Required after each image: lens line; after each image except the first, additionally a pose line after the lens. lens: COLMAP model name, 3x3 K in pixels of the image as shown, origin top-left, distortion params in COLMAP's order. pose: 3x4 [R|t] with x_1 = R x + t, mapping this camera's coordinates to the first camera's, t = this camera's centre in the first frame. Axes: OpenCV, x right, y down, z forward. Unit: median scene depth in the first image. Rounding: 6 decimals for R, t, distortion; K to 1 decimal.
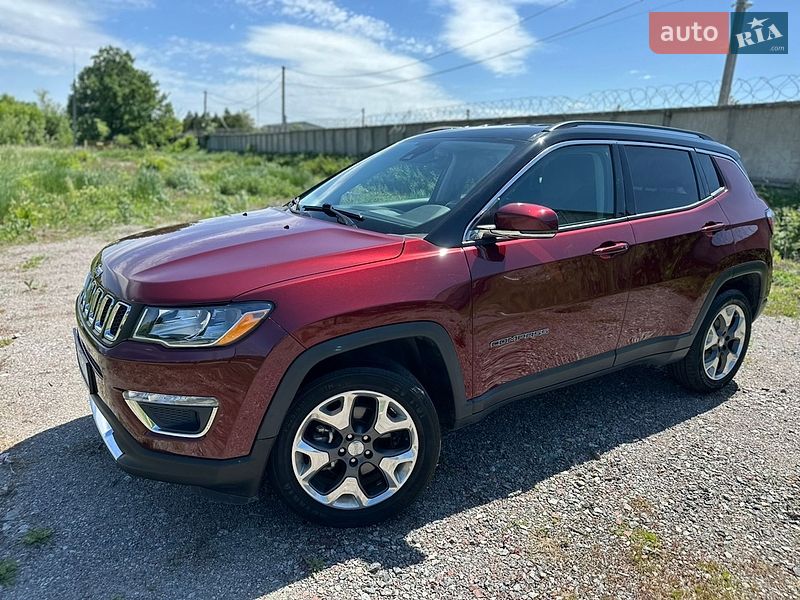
lens RADIAL K [[570.9, 0, 400.3], [0, 570.9, 290.4], [0, 0, 1]] dist [0.004102, -0.000337]
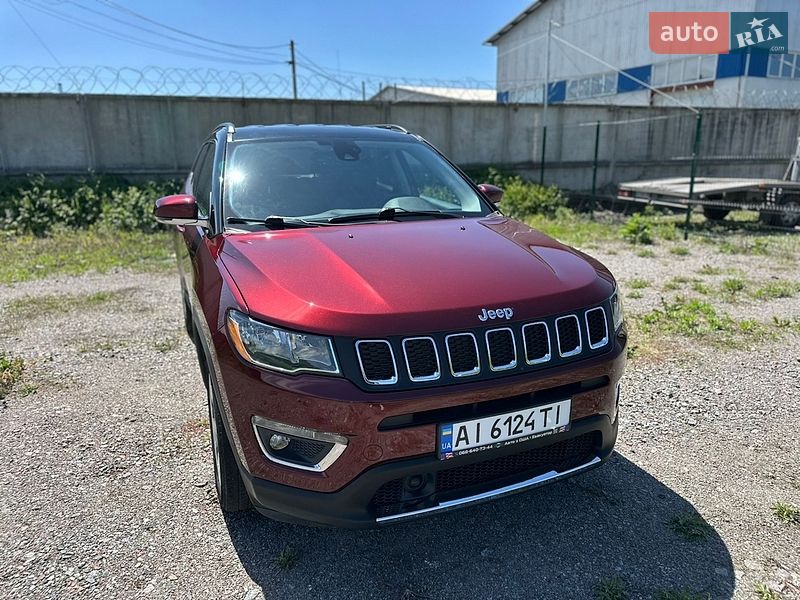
lens RADIAL K [[570.5, 0, 398.2], [0, 570.5, 298.6], [0, 0, 1]] dist [0.045505, -0.057845]
pose [[0.189307, -0.277834, 0.941792, -1.243145], [0.244181, 0.942325, 0.228909, -0.257852], [-0.951072, 0.186634, 0.246230, 0.877995]]
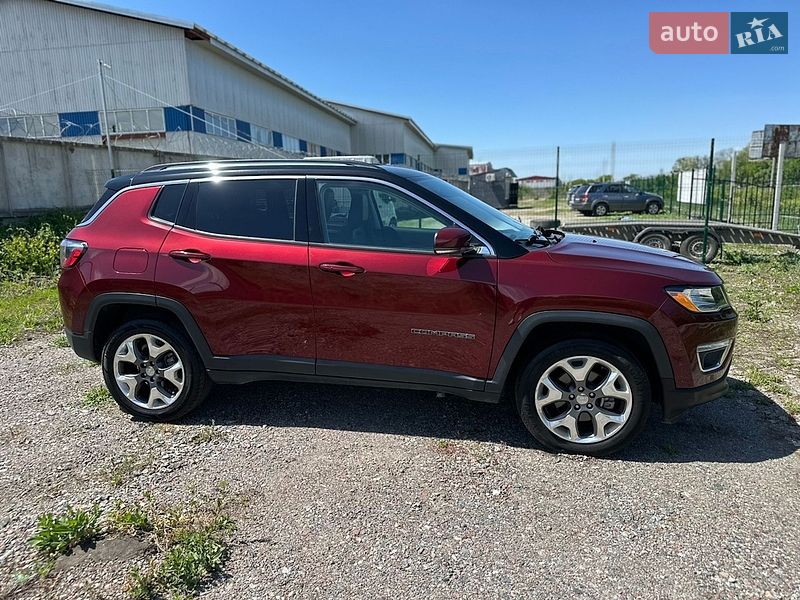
lens RADIAL K [[567.4, 0, 401.5], [0, 567.4, 299.2], [0, 0, 1]] dist [0.053058, -0.061183]
pose [[-0.709206, -0.154367, 0.687893, -0.966729], [0.157521, 0.916370, 0.368039, -0.630319], [-0.687178, 0.369373, -0.625580, 2.482006]]
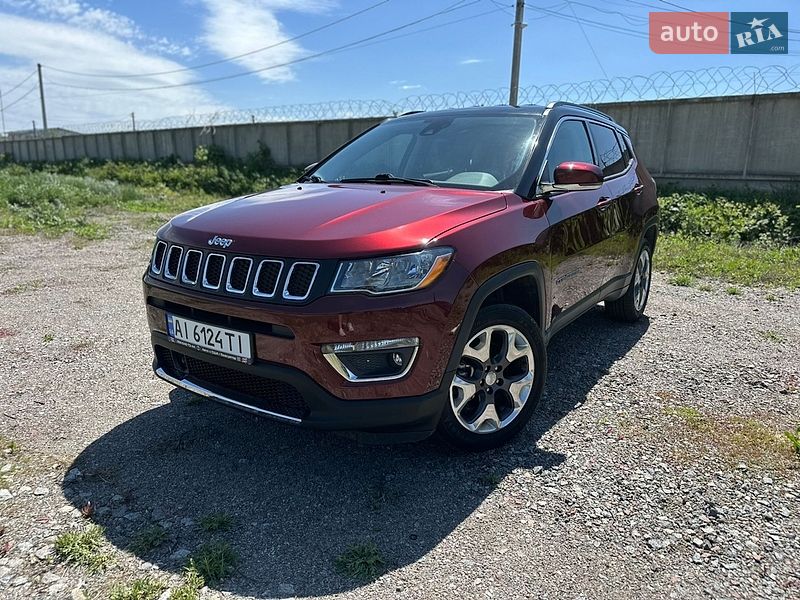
lens RADIAL K [[567.4, 0, 401.5], [0, 567.4, 299.2], [0, 0, 1]] dist [0.053058, -0.061183]
pose [[0.926620, -0.106895, 0.360485, -0.574718], [0.106198, 0.994106, 0.021803, 0.069075], [-0.360691, 0.018079, 0.932510, 0.004429]]
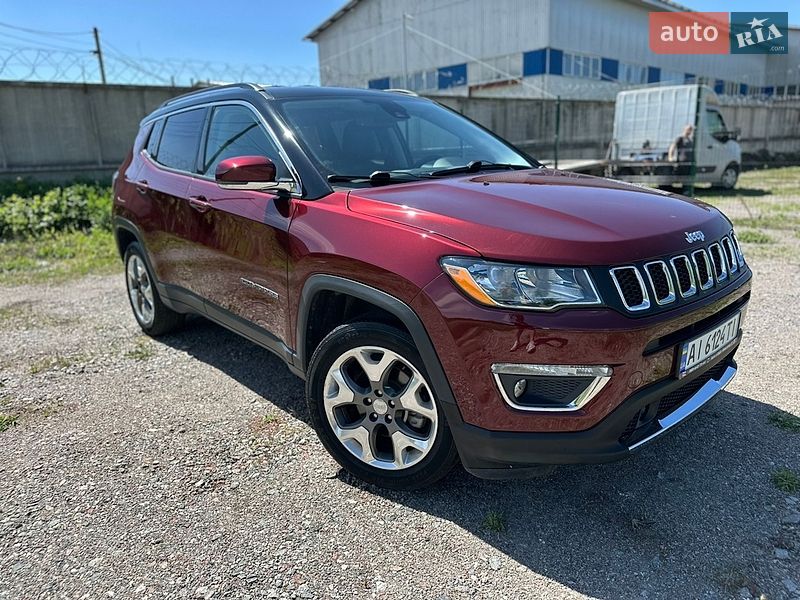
lens RADIAL K [[577.4, 0, 405.9], [0, 577.4, 289.7], [0, 0, 1]] dist [0.031320, -0.045283]
pose [[-0.135798, -0.265962, 0.954371, -1.245011], [0.259673, 0.920063, 0.293350, -0.307942], [-0.956101, 0.287660, -0.055879, 1.416313]]
